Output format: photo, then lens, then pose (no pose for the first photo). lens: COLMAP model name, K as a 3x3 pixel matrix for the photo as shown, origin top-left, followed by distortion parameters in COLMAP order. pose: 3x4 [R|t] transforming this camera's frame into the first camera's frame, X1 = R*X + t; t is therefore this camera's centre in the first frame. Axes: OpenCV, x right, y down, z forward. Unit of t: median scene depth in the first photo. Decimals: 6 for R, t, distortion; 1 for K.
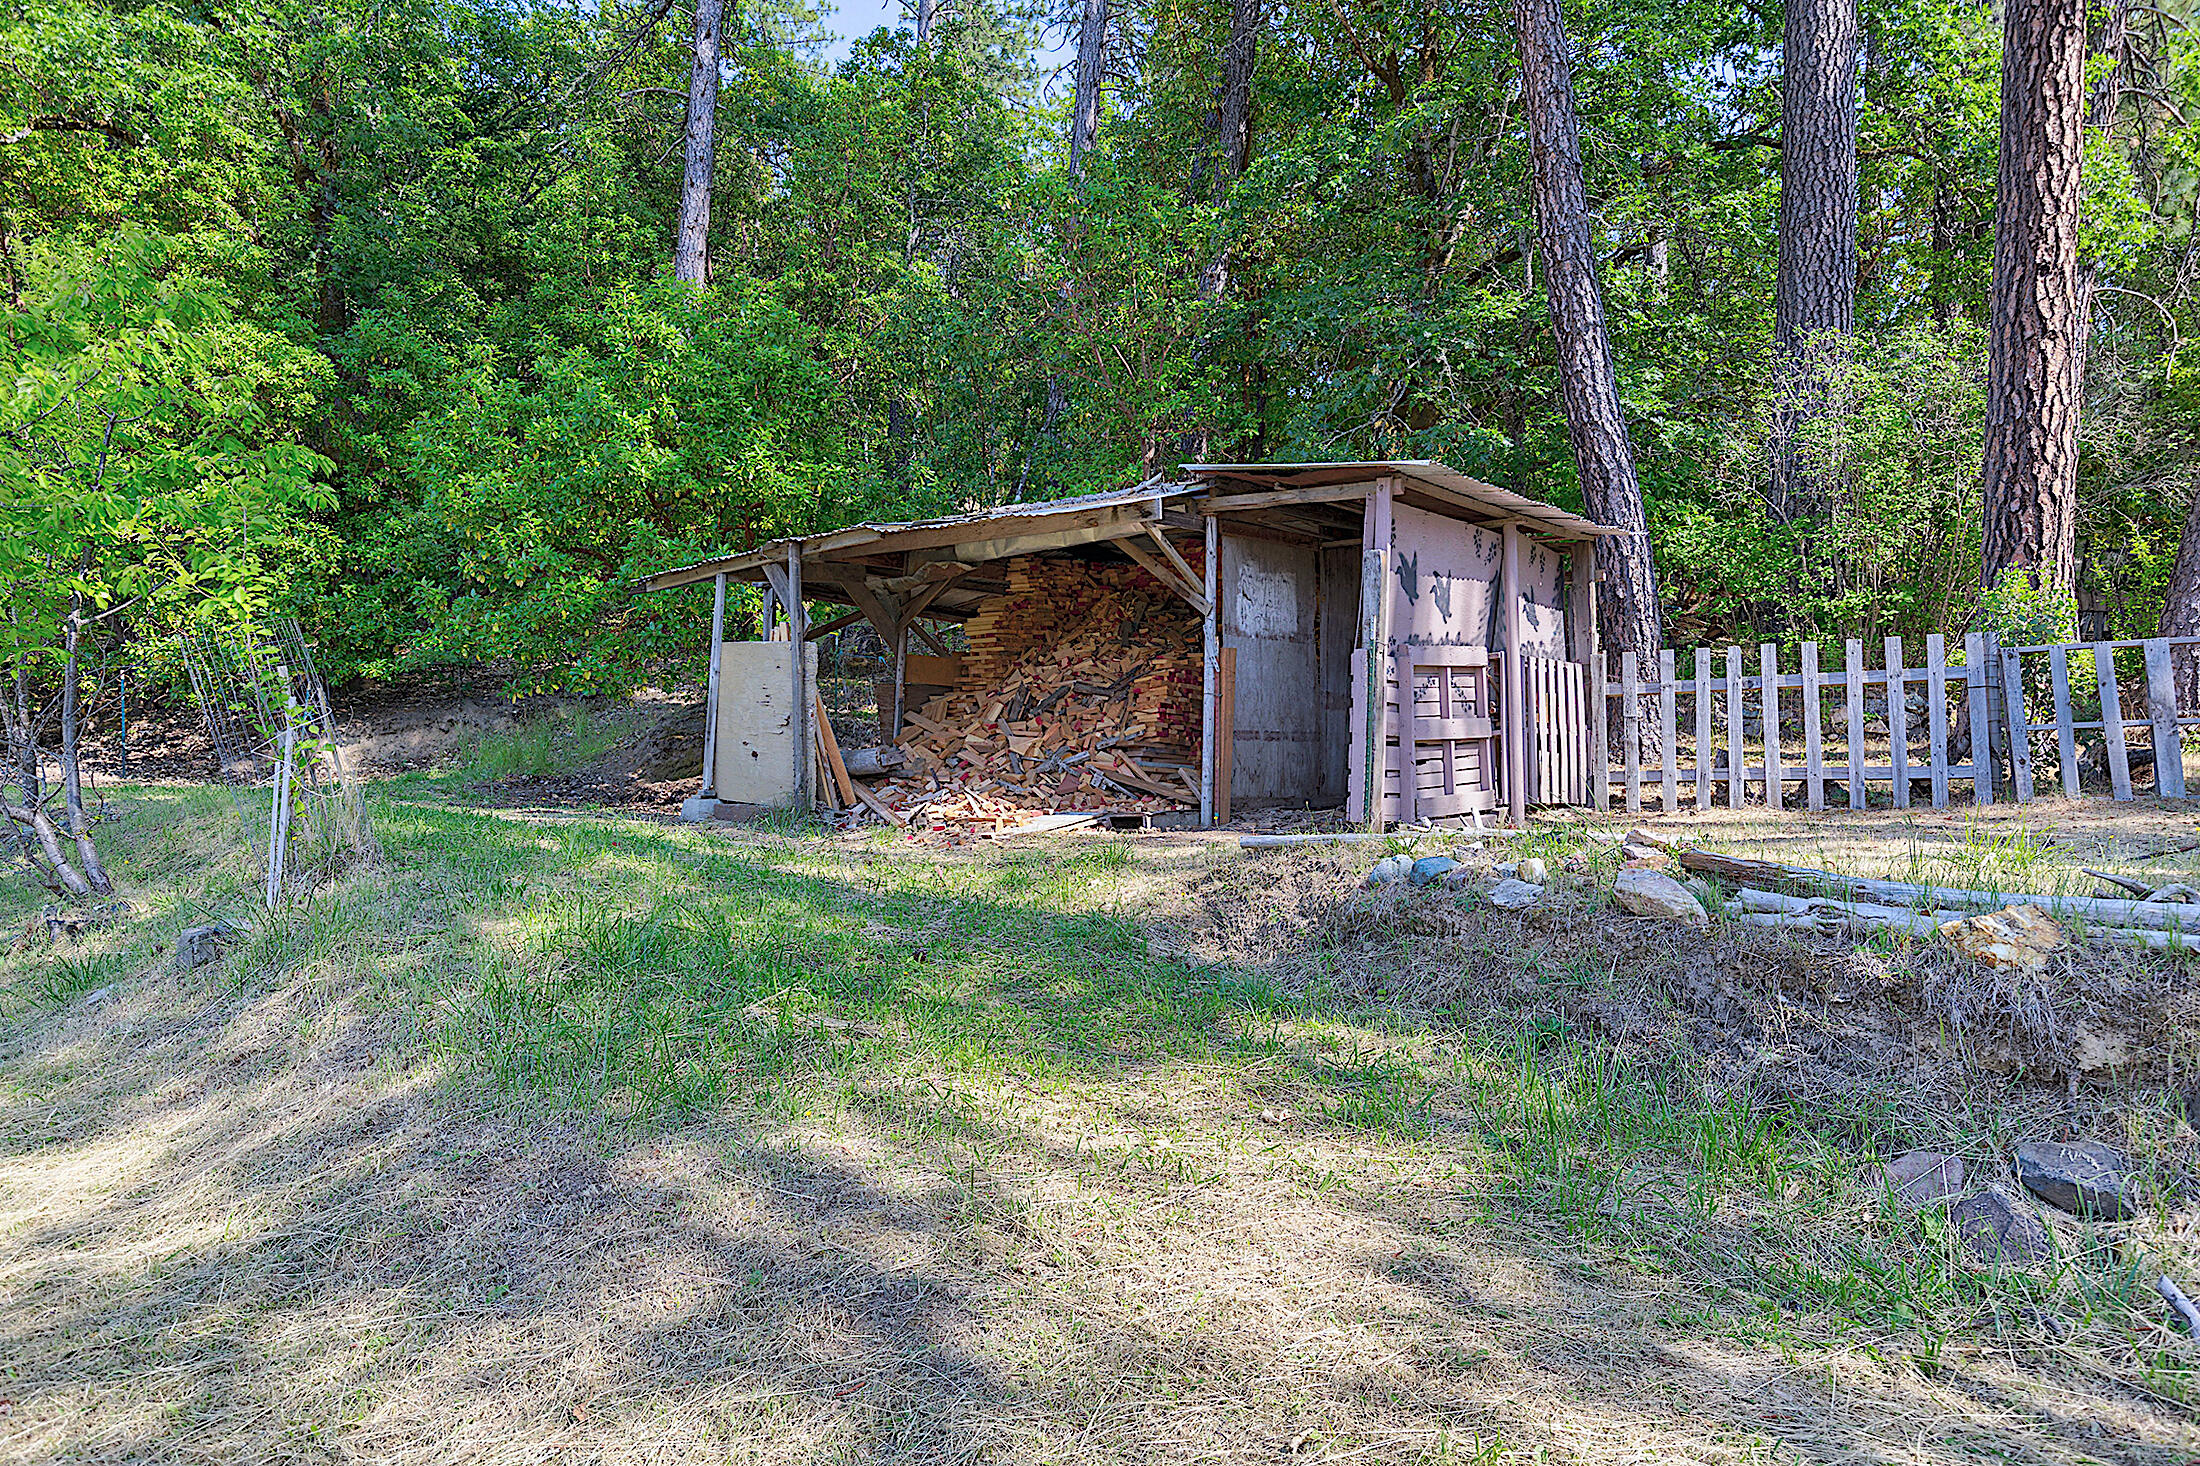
lens RADIAL K [[1358.1, 0, 1086.1], [0, 1358.1, 806.9], [0, 0, 1]] dist [0.001909, 0.001638]
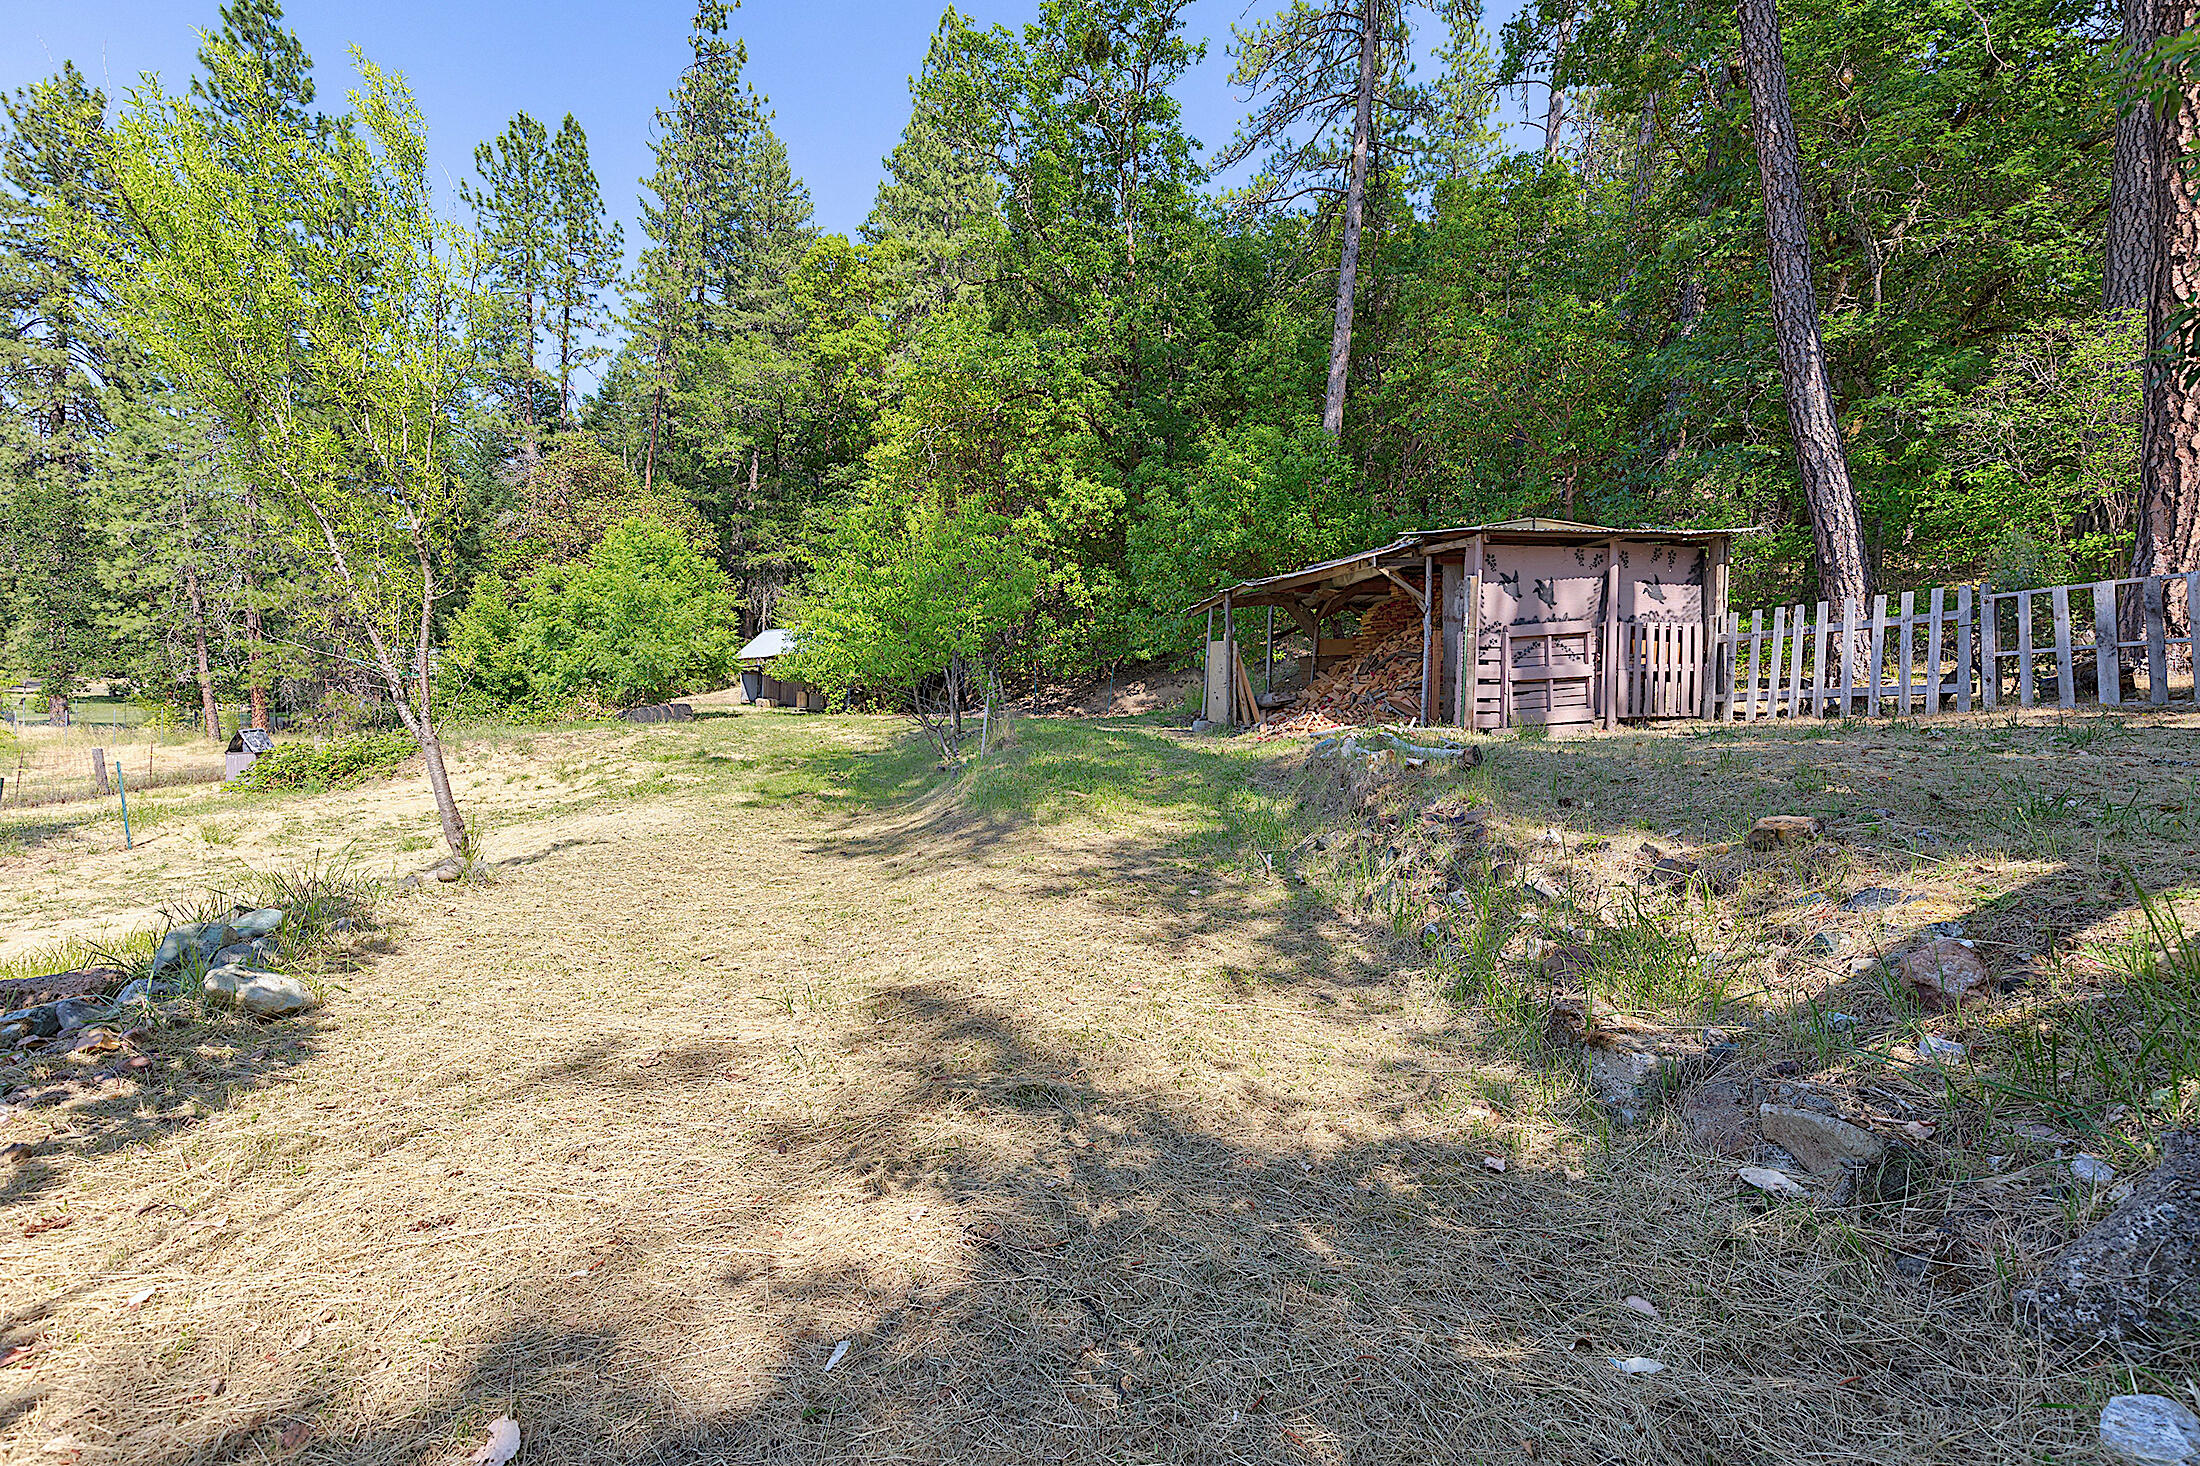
lens RADIAL K [[1008.5, 0, 1101.1], [0, 1008.5, 735.9], [0, 0, 1]] dist [-0.000626, -0.000009]
pose [[0.801301, -0.003182, -0.598253, 0.474545], [0.009974, 0.999918, 0.008041, 0.004156], [0.598179, -0.012410, 0.801267, -0.273526]]
